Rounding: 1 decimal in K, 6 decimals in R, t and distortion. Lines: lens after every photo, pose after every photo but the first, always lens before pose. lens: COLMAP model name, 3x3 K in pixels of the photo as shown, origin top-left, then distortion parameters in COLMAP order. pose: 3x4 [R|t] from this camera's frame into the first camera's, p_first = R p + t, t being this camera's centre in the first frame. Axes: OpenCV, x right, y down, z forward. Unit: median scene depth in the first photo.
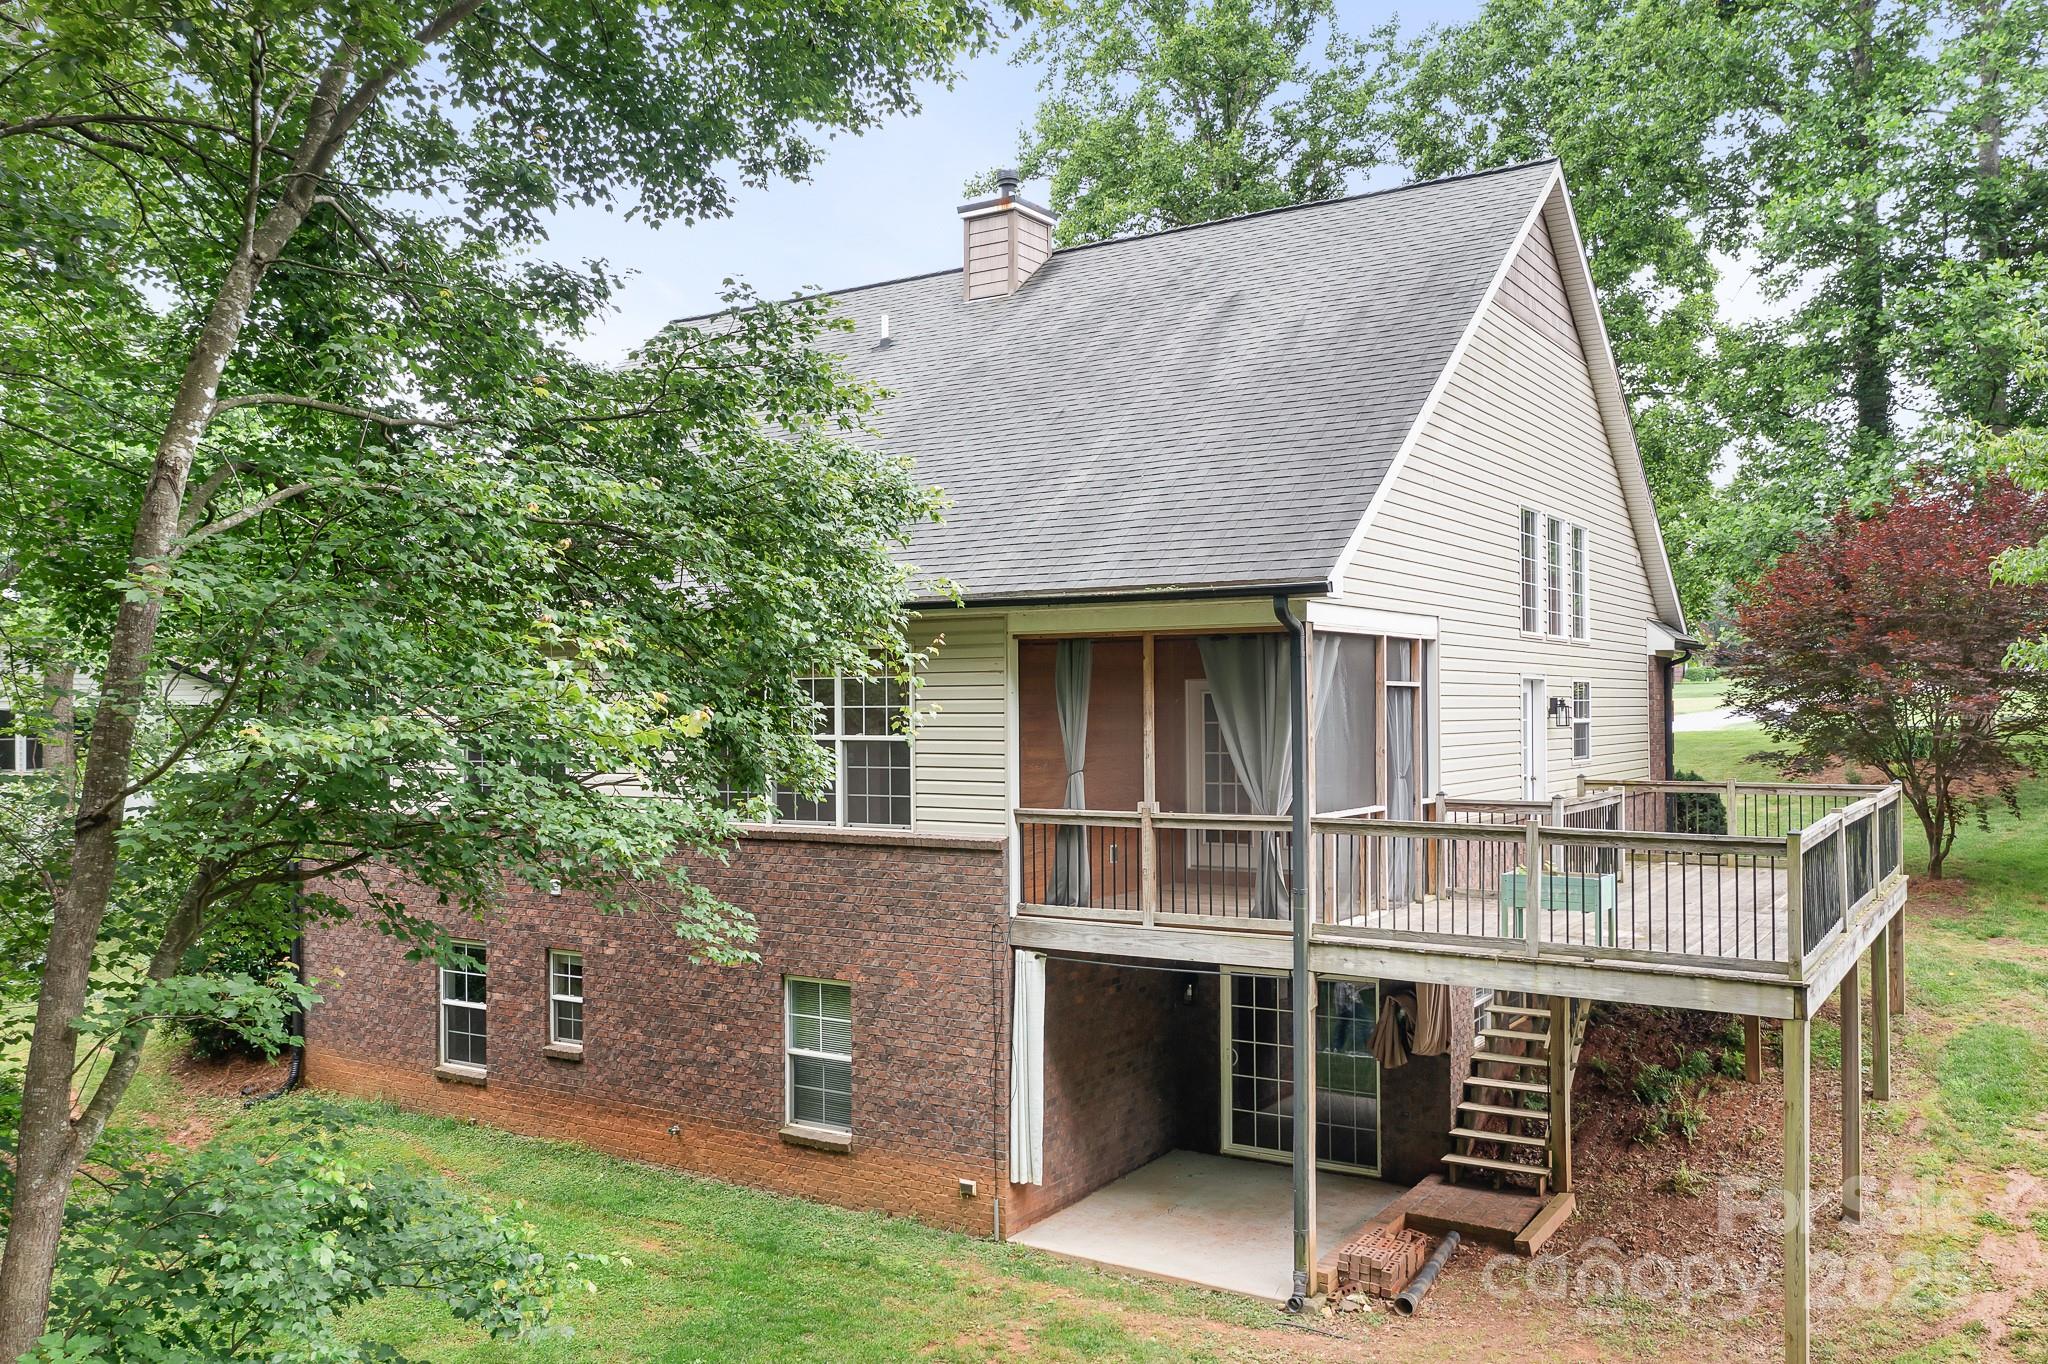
lens RADIAL K [[1616.0, 0, 1034.3], [0, 1616.0, 677.3], [0, 0, 1]] dist [-0.028505, 0.019013]
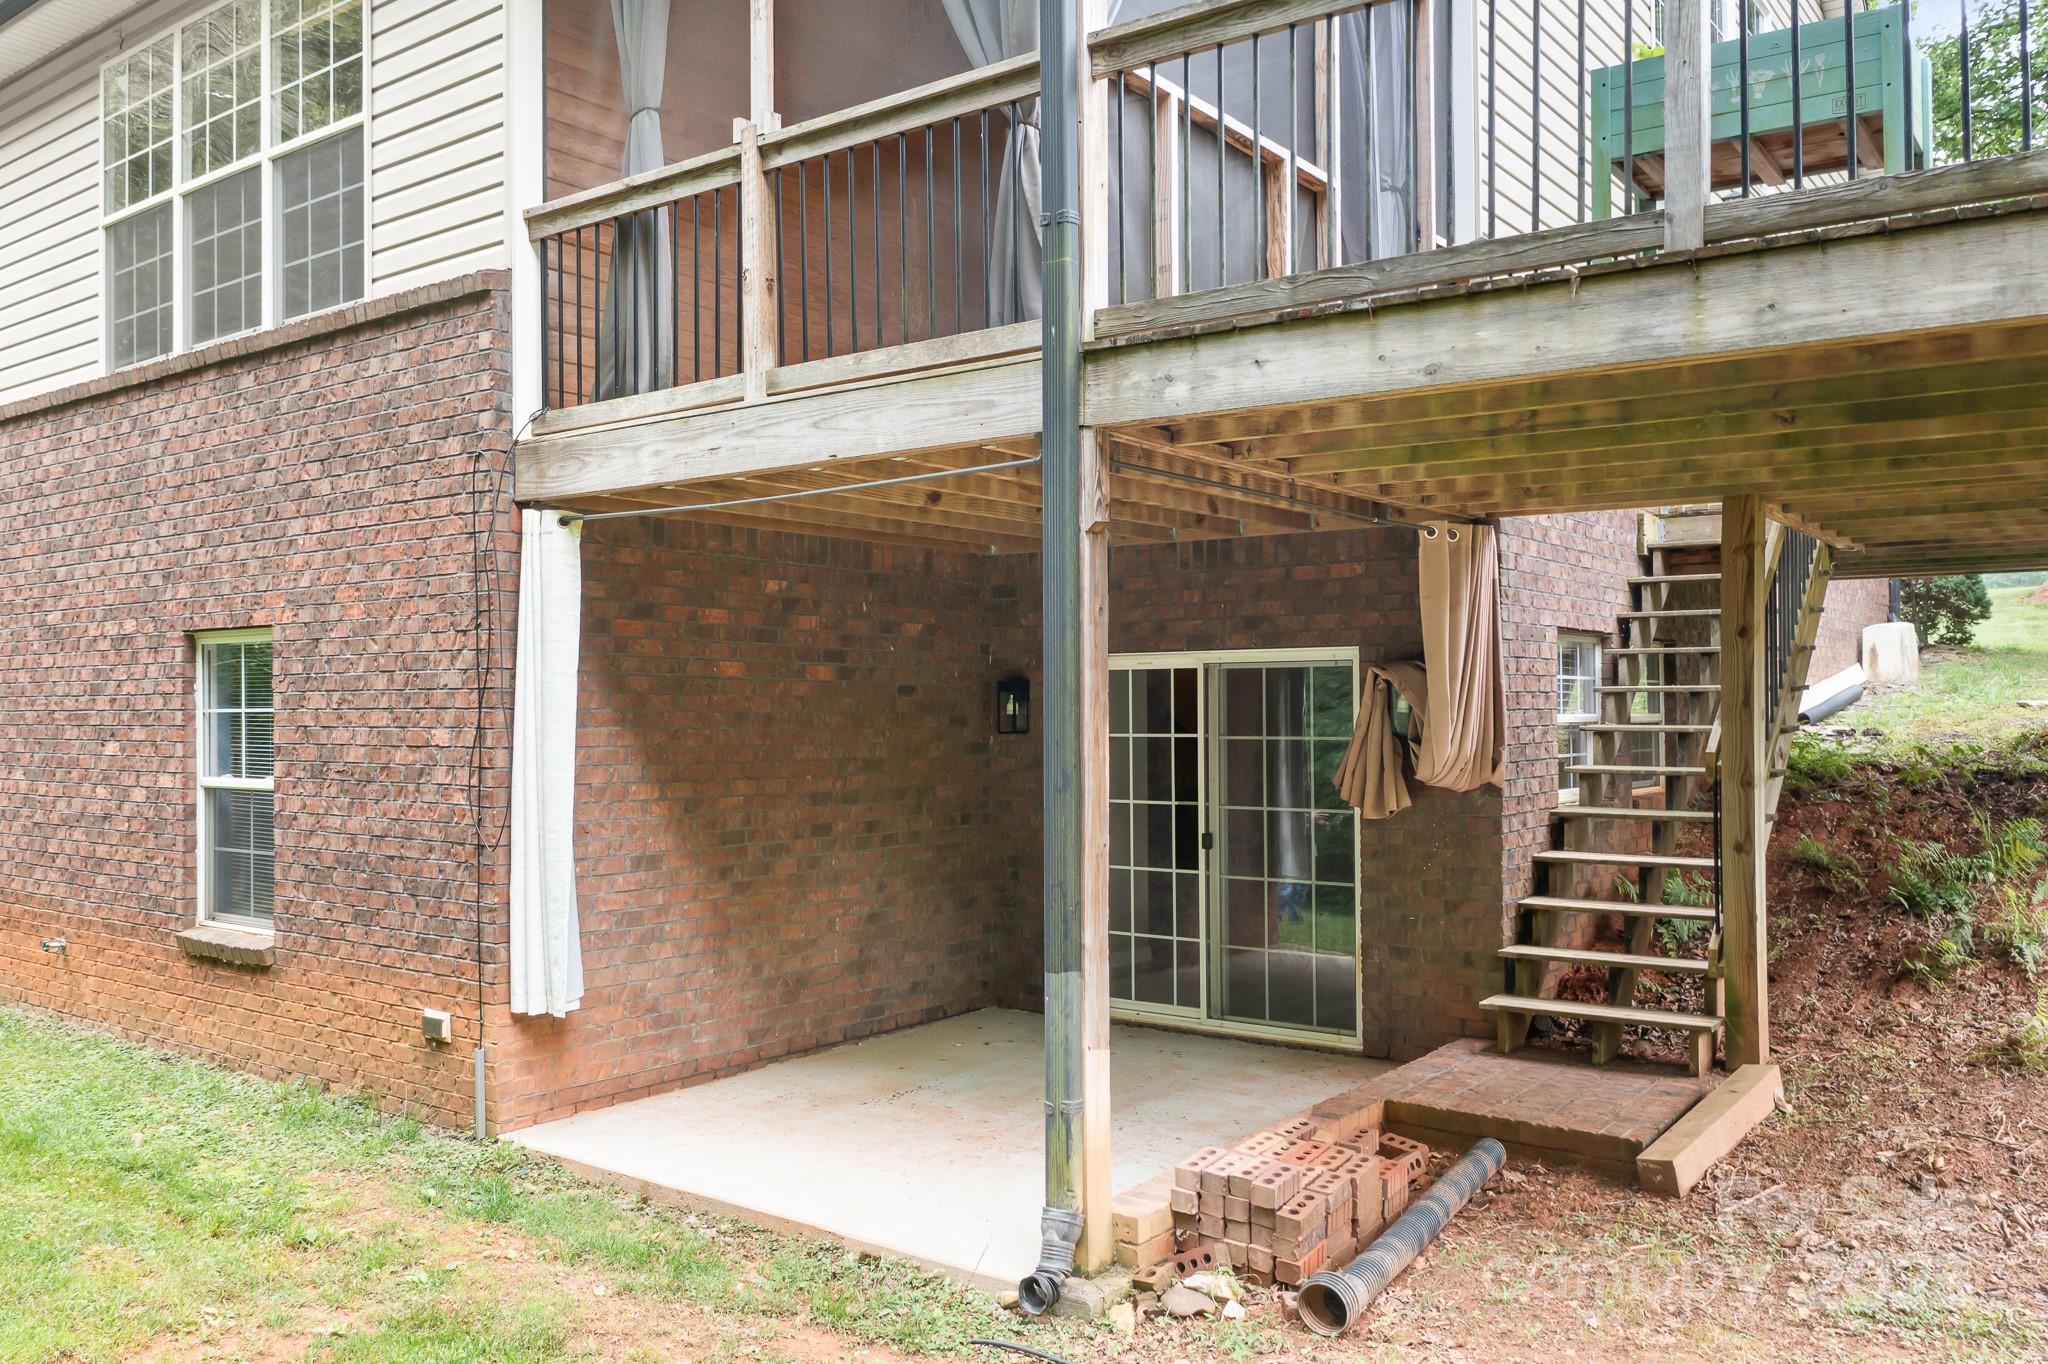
lens RADIAL K [[1616.0, 0, 1012.9], [0, 1616.0, 693.8], [0, 0, 1]] dist [-0.028505, 0.019013]
pose [[0.996128, -0.001537, -0.087900, 0.168518], [0.002398, 0.999950, 0.009693, 0.217521], [0.087881, -0.009866, 0.996082, 0.553507]]
